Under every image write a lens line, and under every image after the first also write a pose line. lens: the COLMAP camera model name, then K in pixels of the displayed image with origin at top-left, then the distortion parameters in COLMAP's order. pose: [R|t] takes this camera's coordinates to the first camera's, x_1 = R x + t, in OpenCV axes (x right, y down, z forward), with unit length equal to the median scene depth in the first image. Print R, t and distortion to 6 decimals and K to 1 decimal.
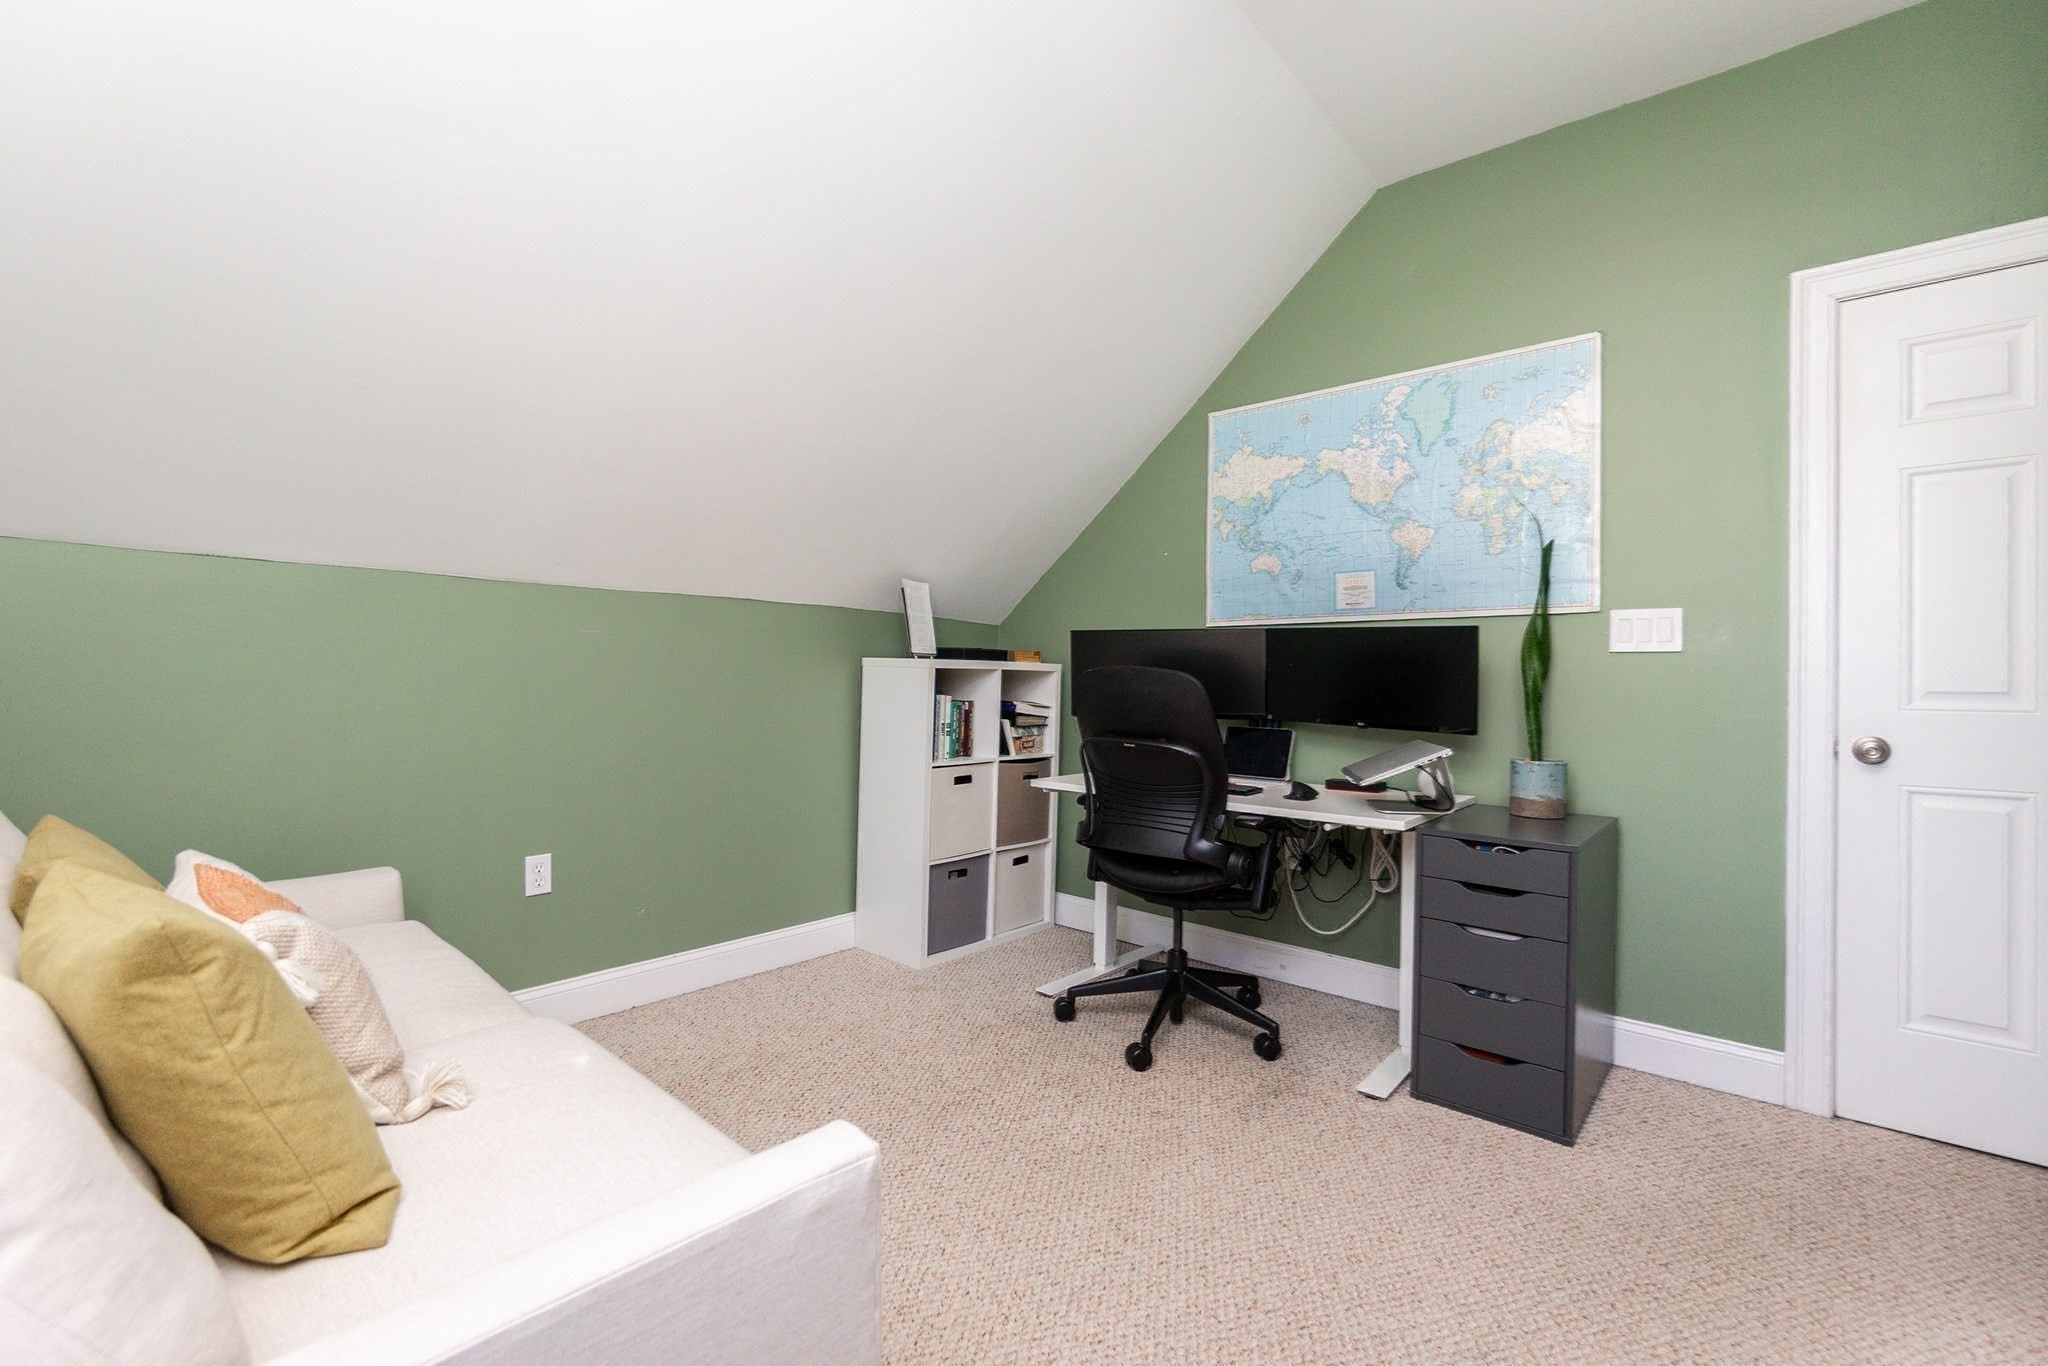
lens RADIAL K [[894.3, 0, 1027.9], [0, 894.3, 674.4], [0, 0, 1]] dist [-0.011294, 0.000069]
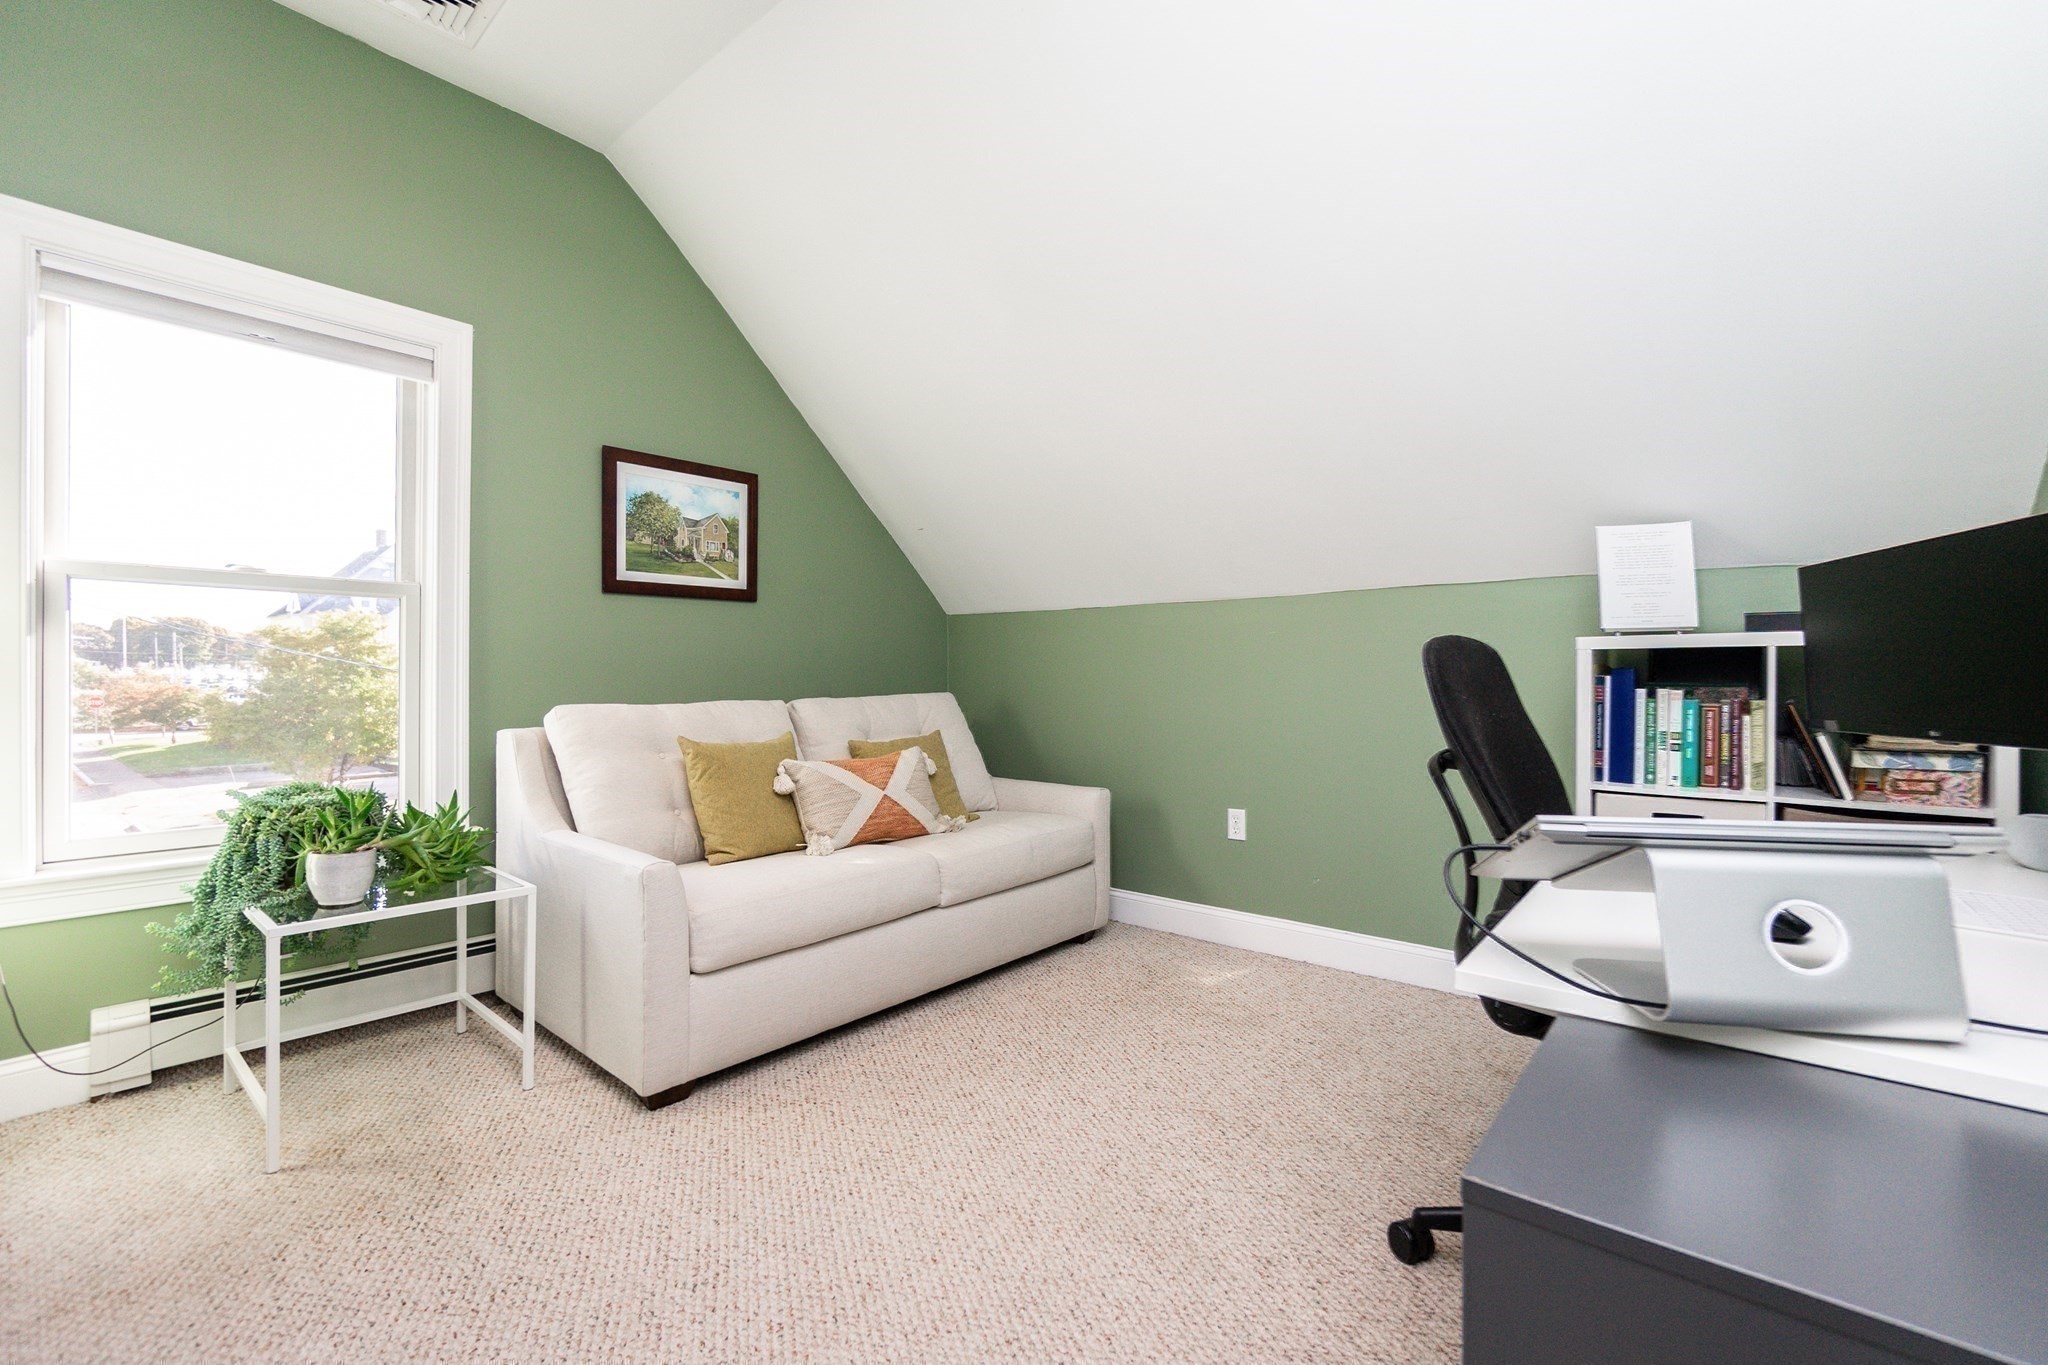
lens RADIAL K [[894.3, 0, 1028.5], [0, 894.3, 683.4], [0, 0, 1]] dist [-0.011294, 0.000069]
pose [[0.008237, -0.005295, -0.999952, 0.622923], [0.002384, 0.999983, -0.005275, 0.023675], [0.999963, -0.002340, 0.008250, 0.583233]]
